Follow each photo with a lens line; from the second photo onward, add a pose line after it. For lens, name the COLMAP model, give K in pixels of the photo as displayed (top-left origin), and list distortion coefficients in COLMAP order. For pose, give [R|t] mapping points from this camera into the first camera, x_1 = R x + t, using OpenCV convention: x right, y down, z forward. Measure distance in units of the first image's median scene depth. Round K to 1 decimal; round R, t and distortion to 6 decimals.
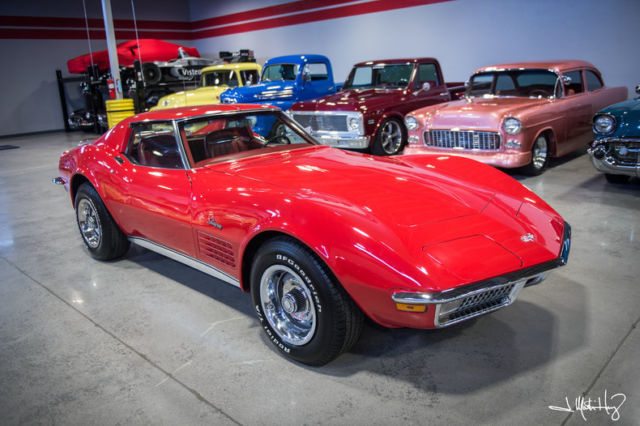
lens RADIAL K [[516.5, 0, 312.3], [0, 516.5, 194.8], [0, 0, 1]] dist [-0.009854, -0.002088]
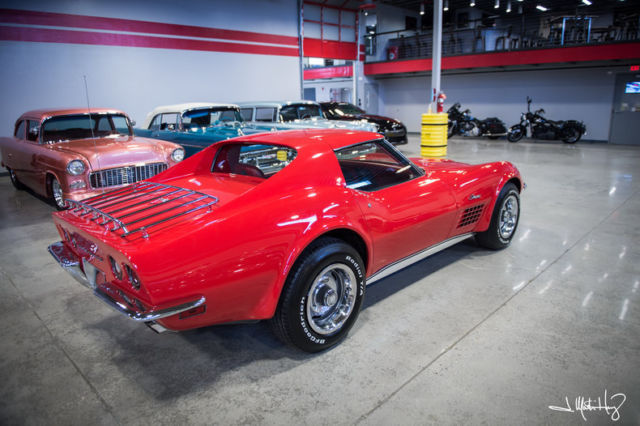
lens RADIAL K [[445.0, 0, 312.6], [0, 445.0, 209.4], [0, 0, 1]] dist [-0.036498, 0.006317]
pose [[0.012239, -0.189333, 0.981837, -1.128947], [0.253878, 0.950323, 0.180092, -0.197785], [-0.967159, 0.247062, 0.059699, 1.085473]]
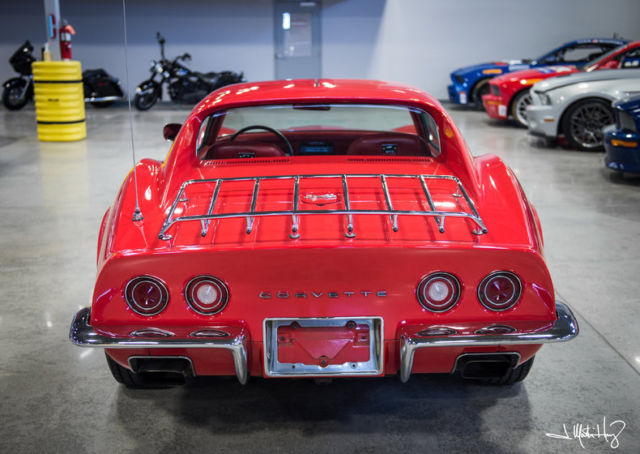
lens RADIAL K [[848.6, 0, 320.9], [0, 848.6, 227.2], [0, 0, 1]] dist [0.118720, 0.000000]
pose [[-0.699505, -0.104170, 0.706994, -1.095164], [0.208182, 0.916705, 0.341045, -0.245741], [-0.683632, 0.385747, -0.619554, 1.278673]]
